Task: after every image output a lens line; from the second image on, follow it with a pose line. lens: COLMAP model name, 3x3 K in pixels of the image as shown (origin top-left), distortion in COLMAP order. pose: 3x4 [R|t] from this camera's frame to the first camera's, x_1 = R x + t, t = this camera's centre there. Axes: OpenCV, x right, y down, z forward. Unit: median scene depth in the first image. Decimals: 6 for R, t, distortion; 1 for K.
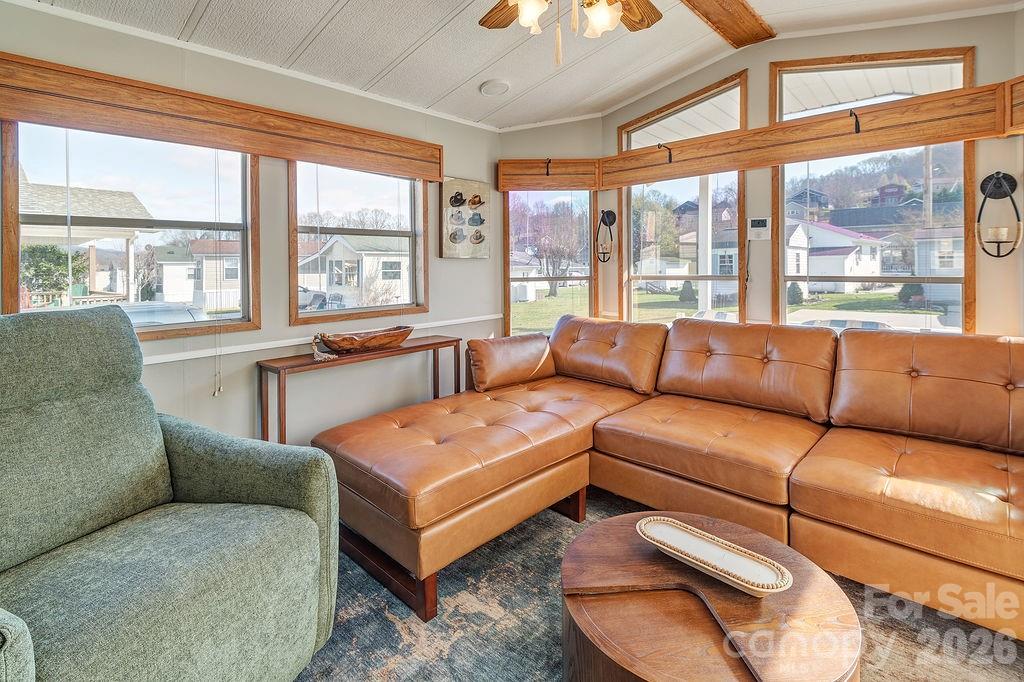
lens RADIAL K [[472.3, 0, 509.5], [0, 472.3, 265.5], [0, 0, 1]] dist [0.027920, -0.022855]
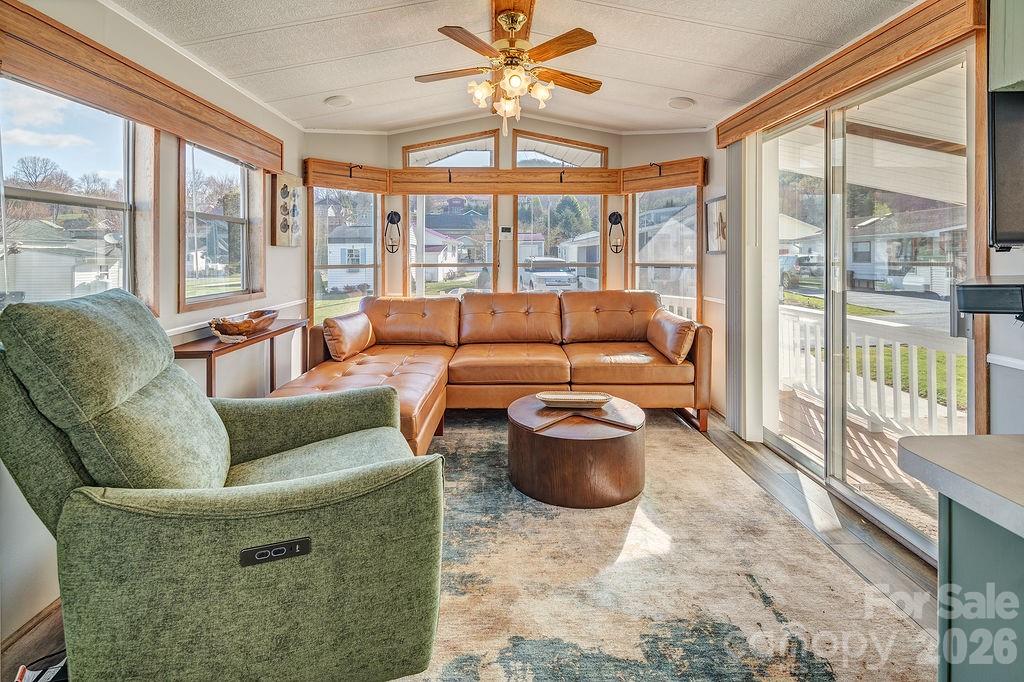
lens RADIAL K [[475.0, 0, 477.8], [0, 475.0, 254.7], [0, 0, 1]] dist [0.002609, -0.000098]
pose [[0.747333, 0.013610, 0.664310, -0.670010], [-0.006879, 0.999895, -0.012747, 0.017812], [-0.664414, 0.004957, 0.747348, -0.121776]]
